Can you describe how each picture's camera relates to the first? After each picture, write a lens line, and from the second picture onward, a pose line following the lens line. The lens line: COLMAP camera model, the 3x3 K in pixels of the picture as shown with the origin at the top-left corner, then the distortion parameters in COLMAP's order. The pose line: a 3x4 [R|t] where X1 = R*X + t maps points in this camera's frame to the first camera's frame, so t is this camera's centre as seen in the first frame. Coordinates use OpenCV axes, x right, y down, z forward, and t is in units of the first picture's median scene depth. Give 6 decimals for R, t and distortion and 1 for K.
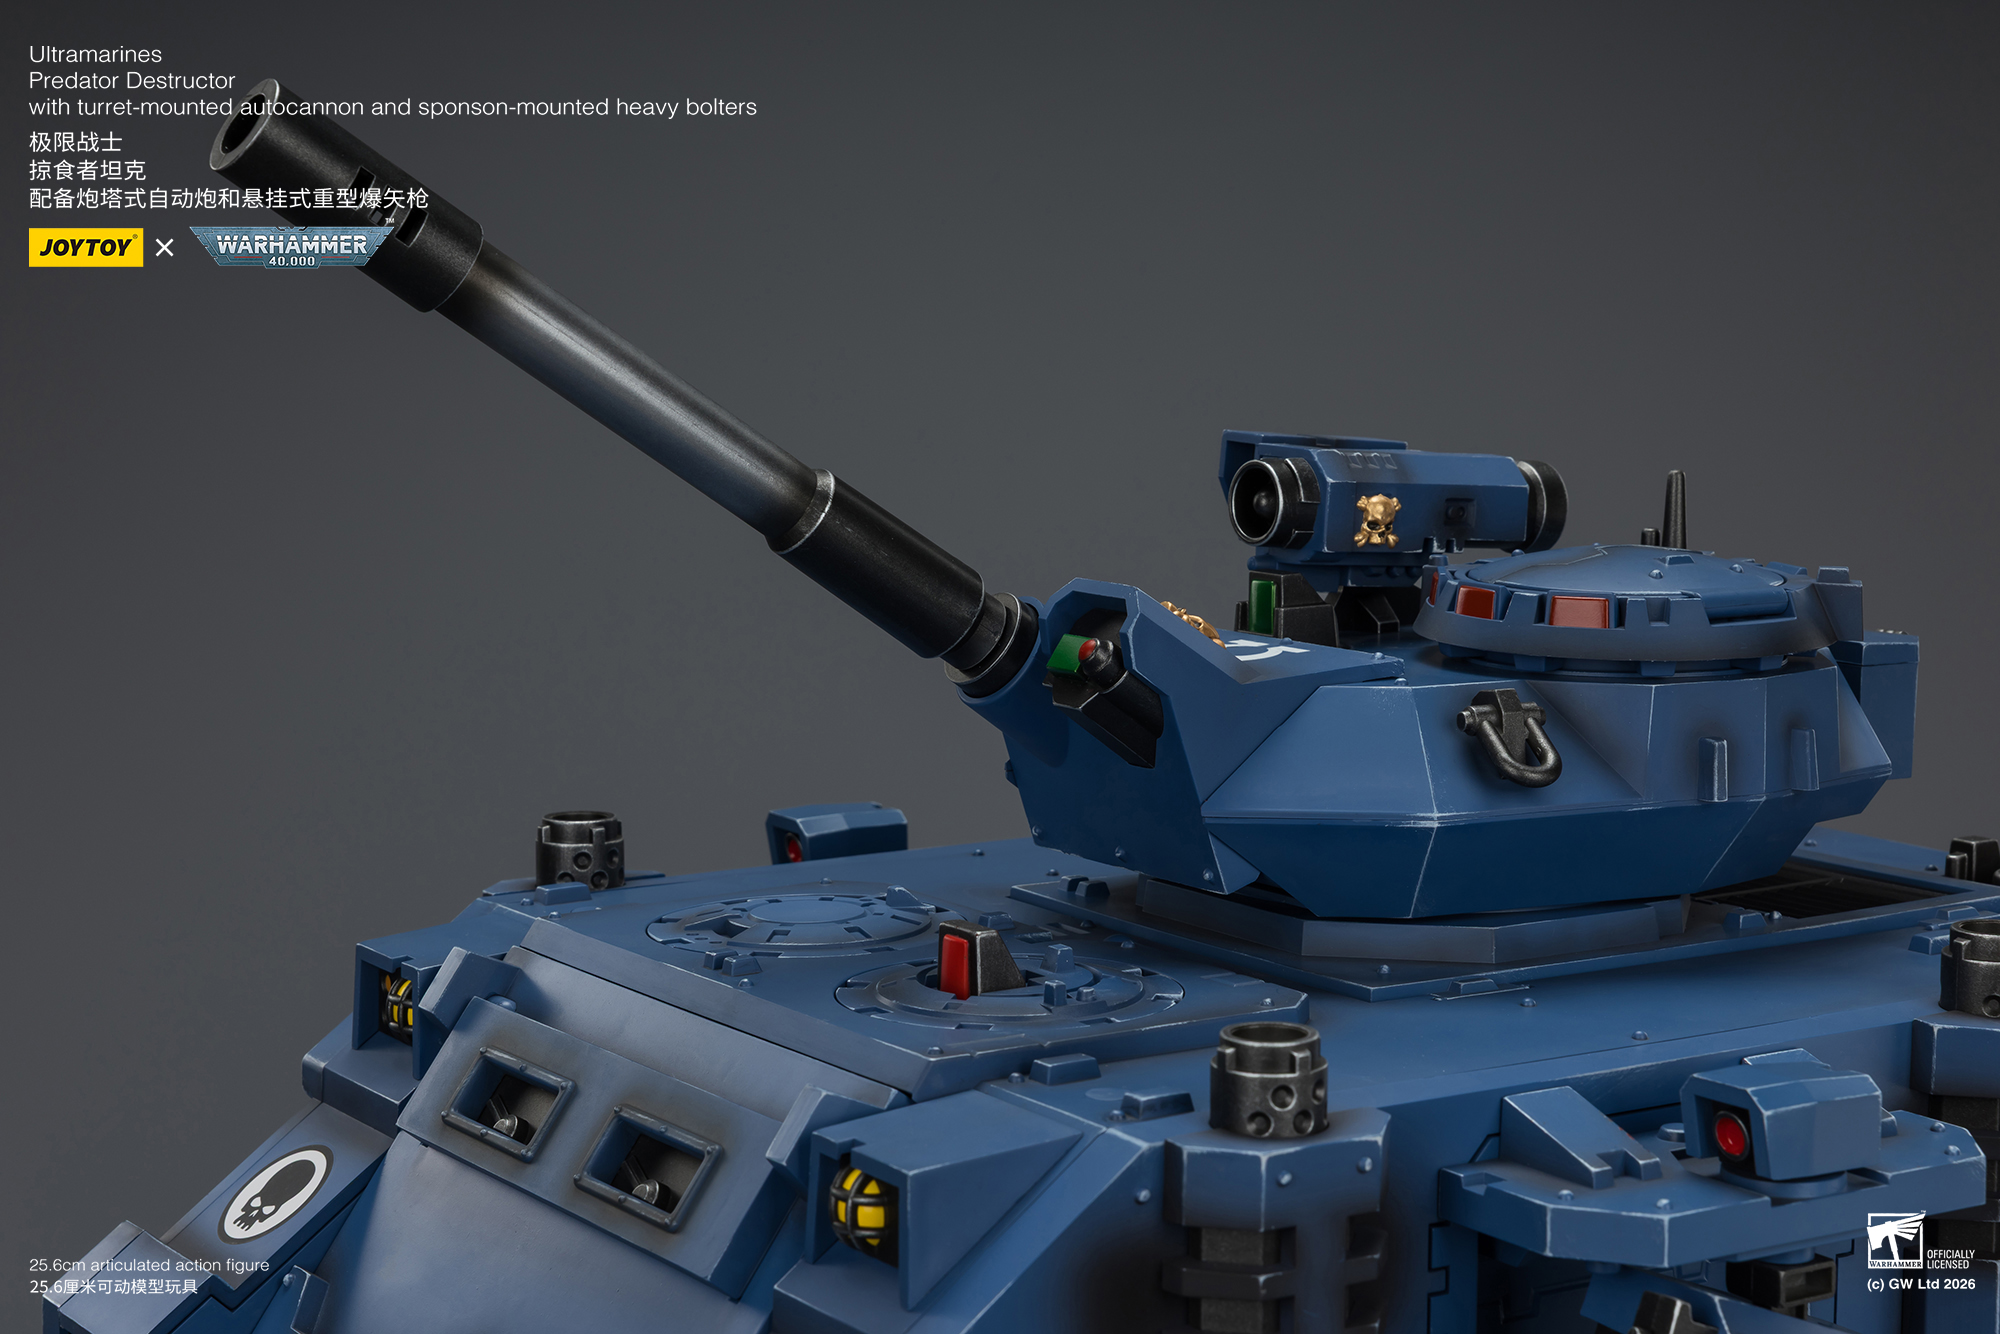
lens RADIAL K [[3810.7, 0, 1000.0], [0, 3810.7, 667.0], [0, 0, 1]] dist [0.029219, -0.302249]
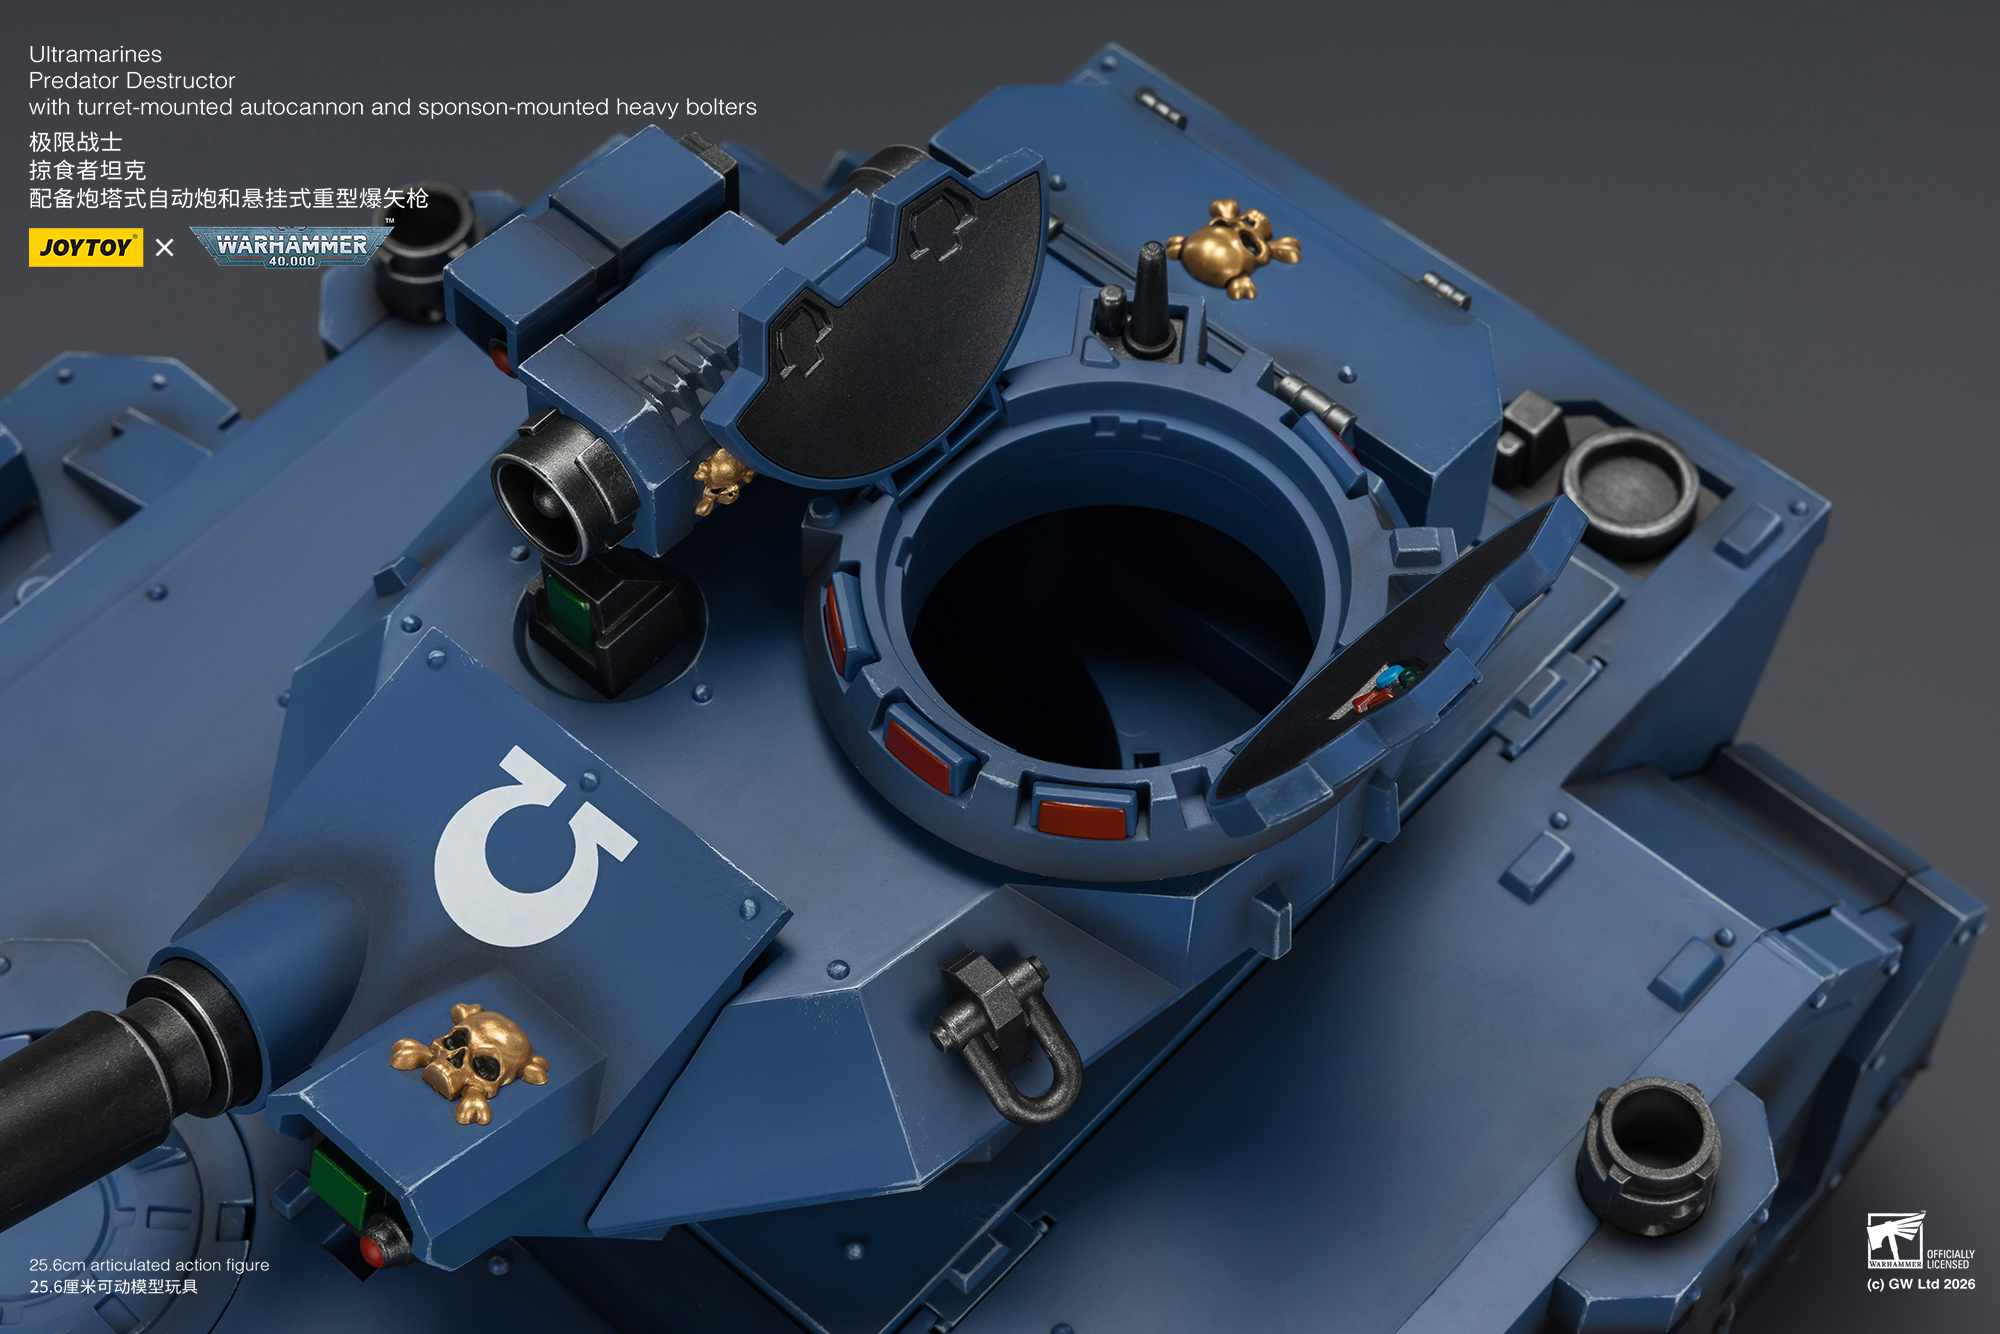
lens RADIAL K [[3810.7, 0, 1000.0], [0, 3810.7, 667.0], [0, 0, 1]] dist [0.029219, -0.302249]
pose [[0.964263, -0.225408, 0.139245, 0.058420], [0.048419, 0.666623, 0.743821, -0.621358], [-0.260486, -0.710497, 0.653713, 0.680471]]
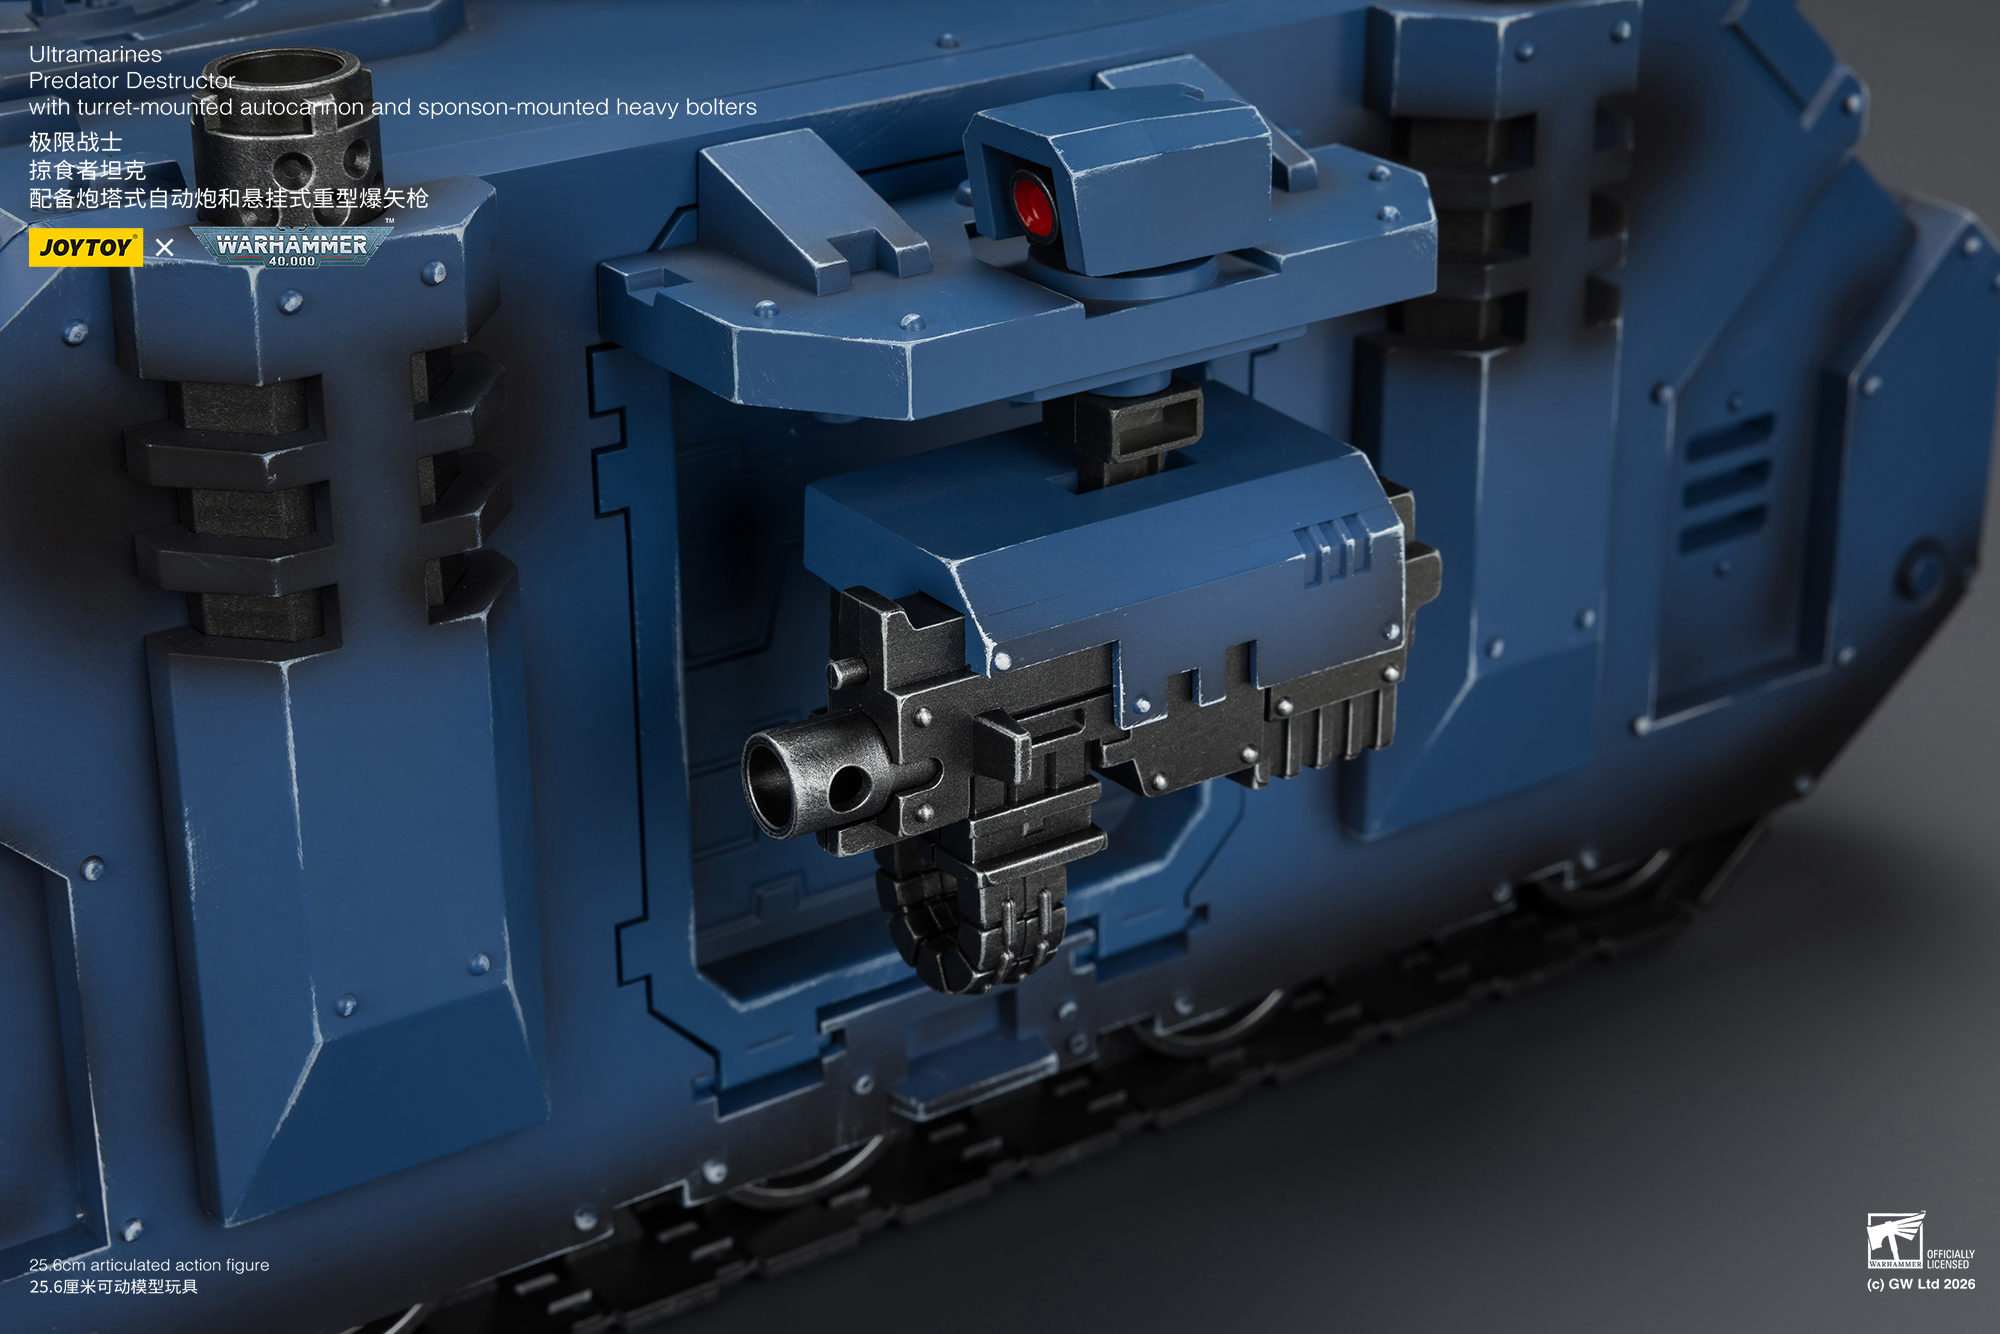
lens RADIAL K [[3898.8, 0, 1000.0], [0, 3898.8, 667.0], [0, 0, 1]] dist [0.011799, -0.203544]
pose [[0.998061, -0.029479, 0.054820, 0.147209], [0.013166, 0.960794, 0.276951, 0.014610], [-0.060835, -0.275692, 0.959319, 0.343421]]
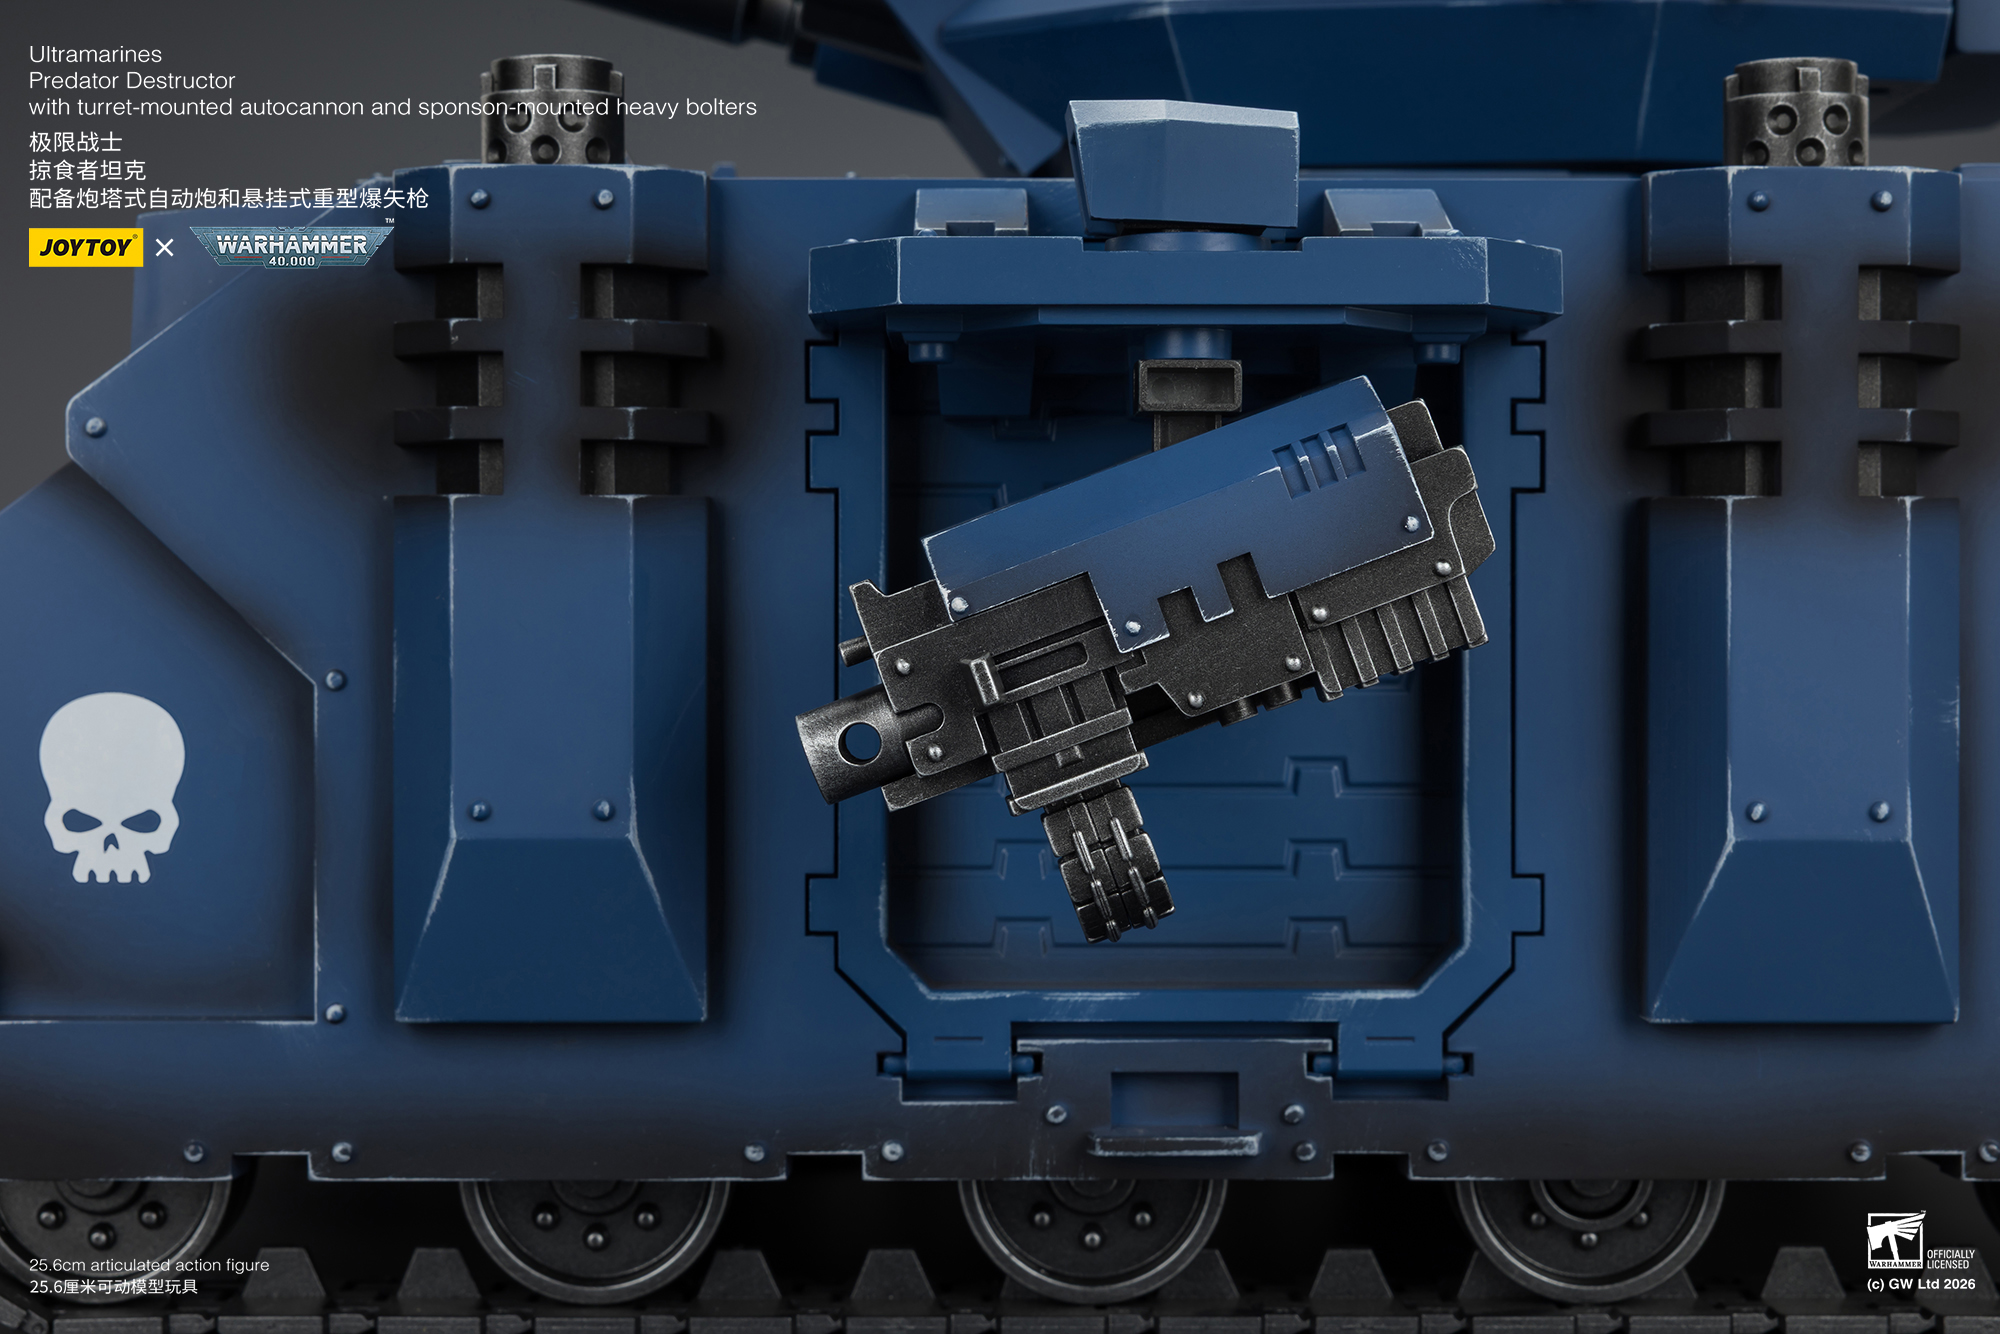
lens RADIAL K [[3898.8, 0, 1000.0], [0, 3898.8, 667.0], [0, 0, 1]] dist [0.011799, -0.203544]
pose [[0.847710, 0.002613, -0.530454, 0.587351], [-0.067844, 0.992310, -0.103532, 0.299679], [0.526104, 0.123753, 0.841368, 0.350572]]
